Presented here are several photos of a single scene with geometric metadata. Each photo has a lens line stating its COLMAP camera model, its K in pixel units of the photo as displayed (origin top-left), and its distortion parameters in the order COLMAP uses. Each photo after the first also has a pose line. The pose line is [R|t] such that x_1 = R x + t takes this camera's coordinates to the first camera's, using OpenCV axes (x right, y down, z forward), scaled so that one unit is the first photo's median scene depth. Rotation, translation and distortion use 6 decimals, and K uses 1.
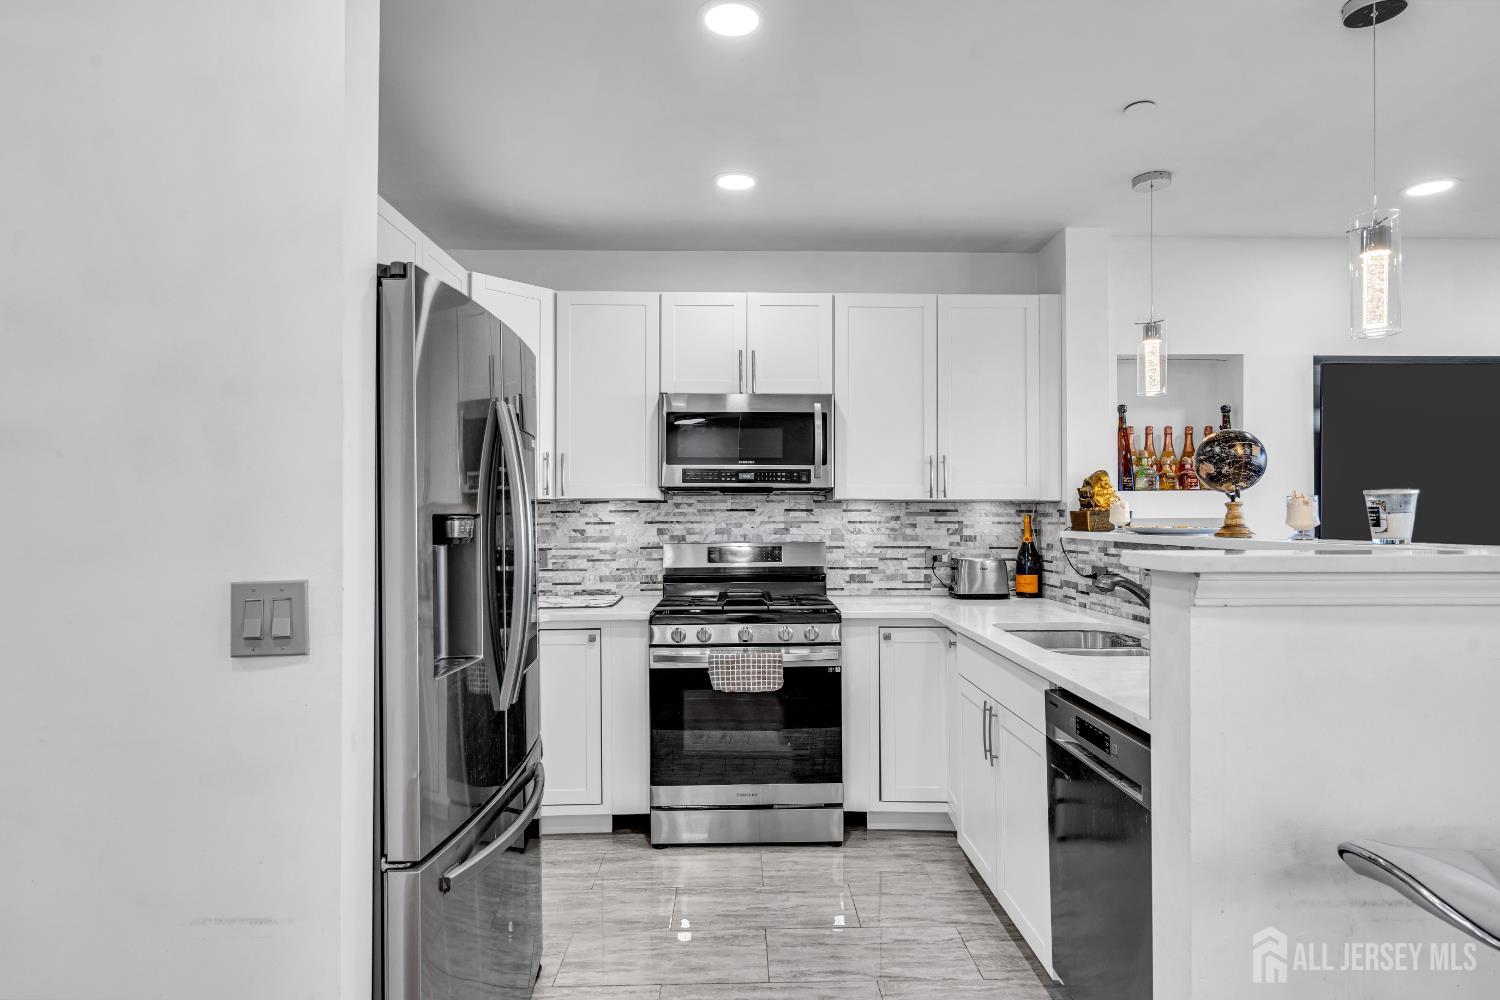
lens RADIAL K [[829.0, 0, 747.3], [0, 829.0, 514.3], [0, 0, 1]] dist [0.001756, 0.000974]
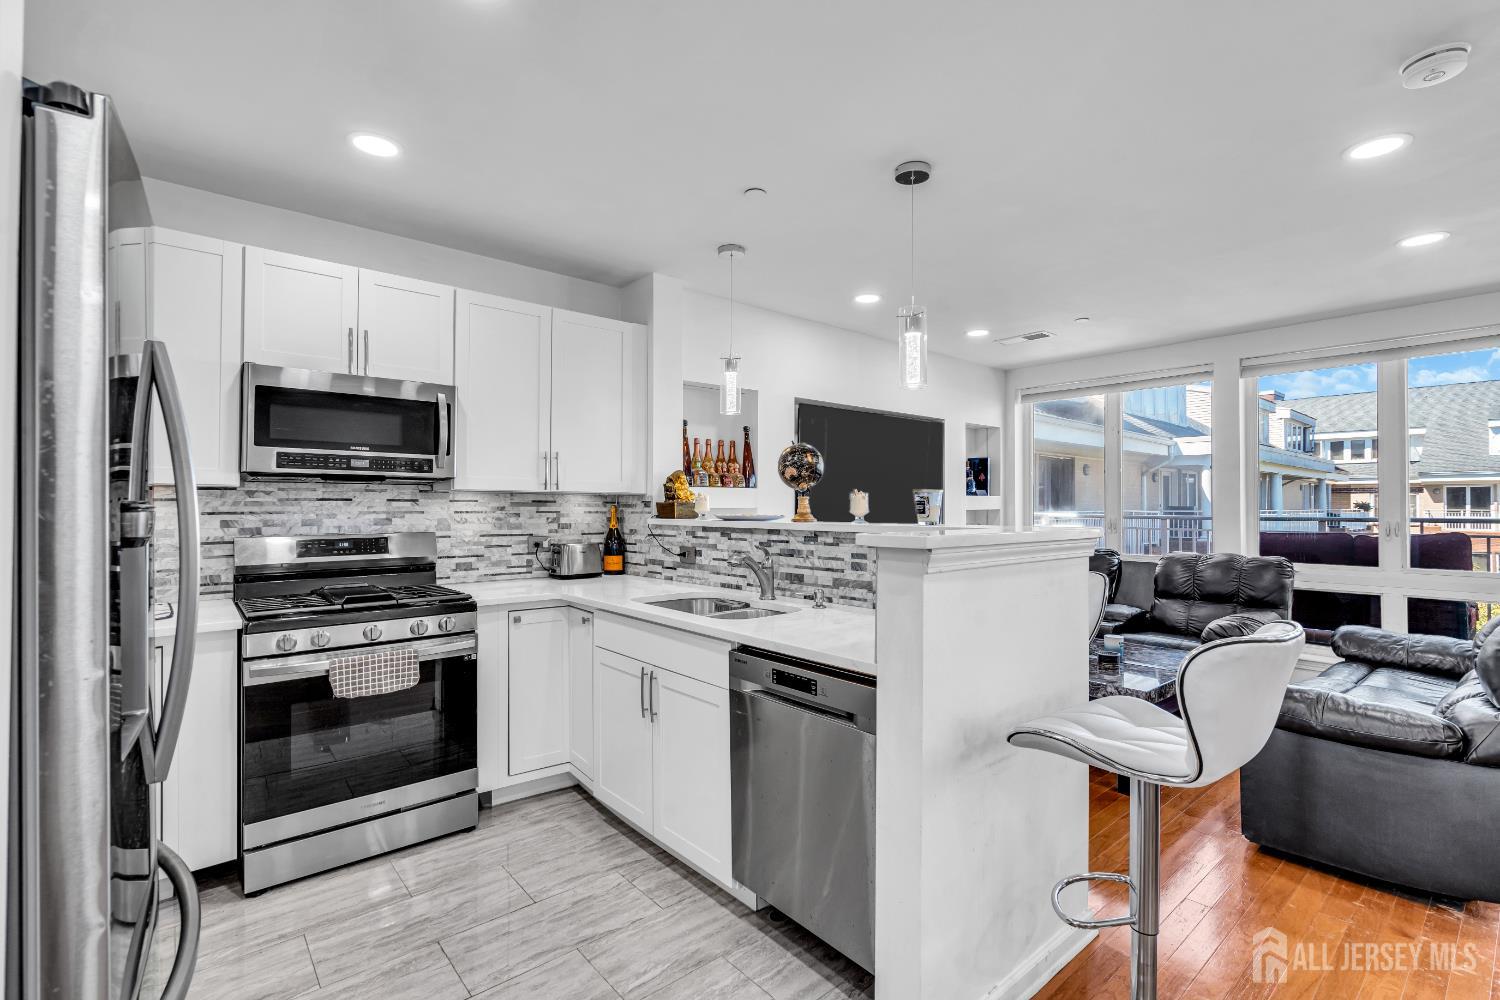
lens RADIAL K [[684.8, 0, 750.0], [0, 684.8, 500.0], [0, 0, 1]] dist [-0.000842, 0.000435]
pose [[0.772530, 0.007652, 0.634932, -0.144143], [-0.003115, 0.999961, -0.008262, 0.000376], [-0.634971, 0.004405, 0.772524, 0.118169]]
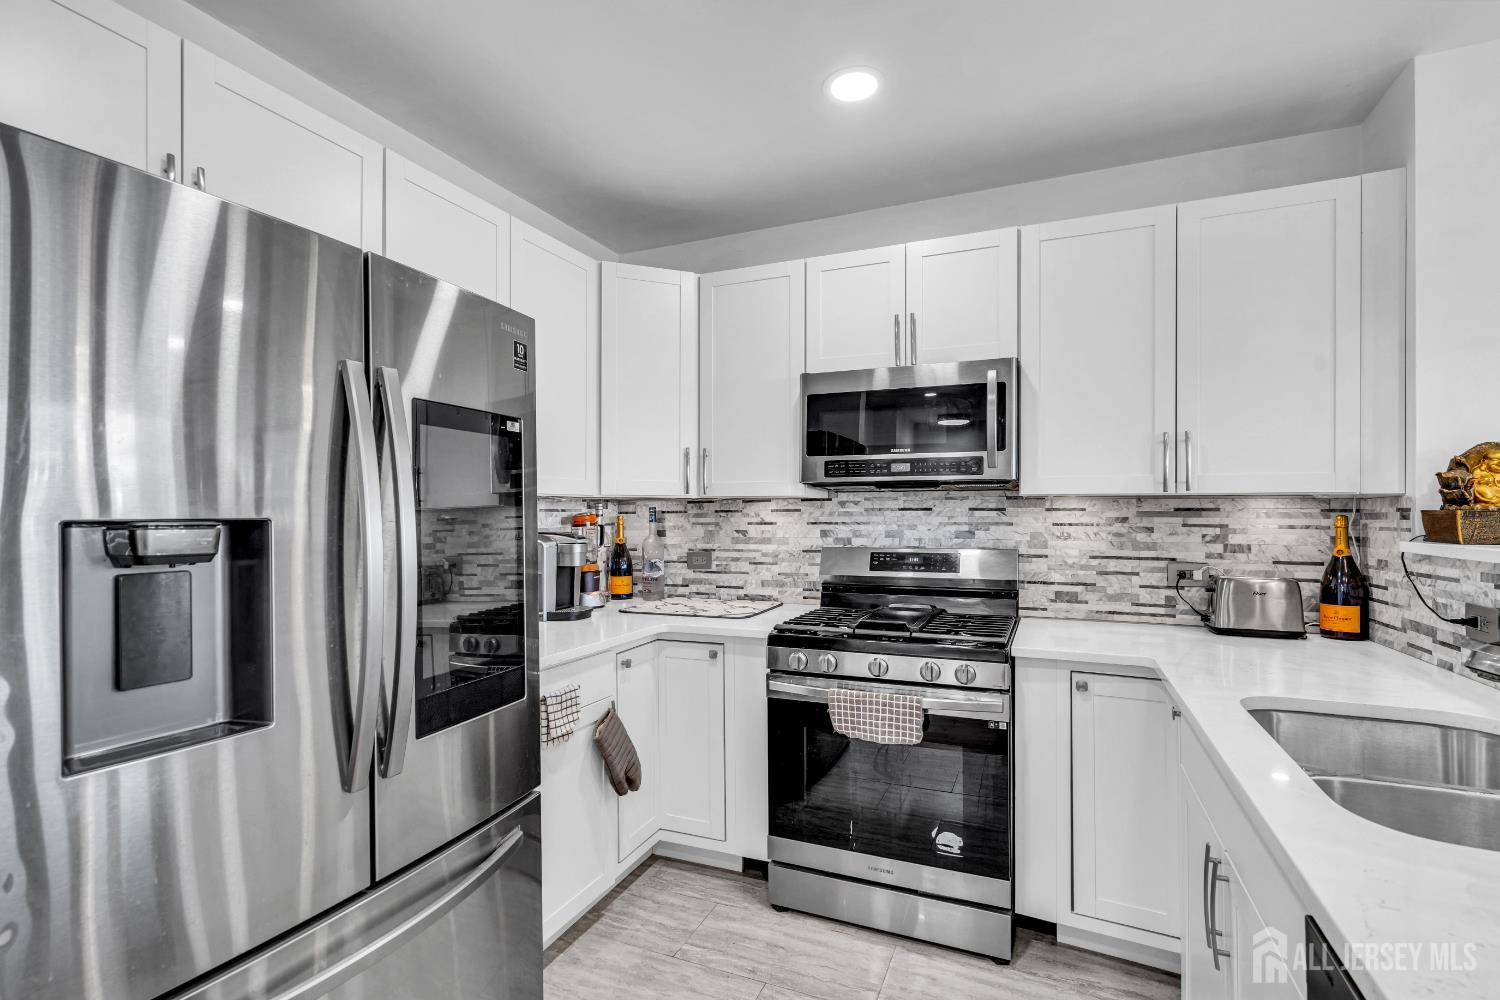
lens RADIAL K [[685.2, 0, 754.9], [0, 685.2, 516.1], [0, 0, 1]] dist [-0.001048, 0.001372]
pose [[0.913065, 0.002480, -0.407807, 0.136876], [0.000154, 0.999979, 0.006425, -0.002754], [0.407814, -0.005929, 0.913046, 0.313700]]
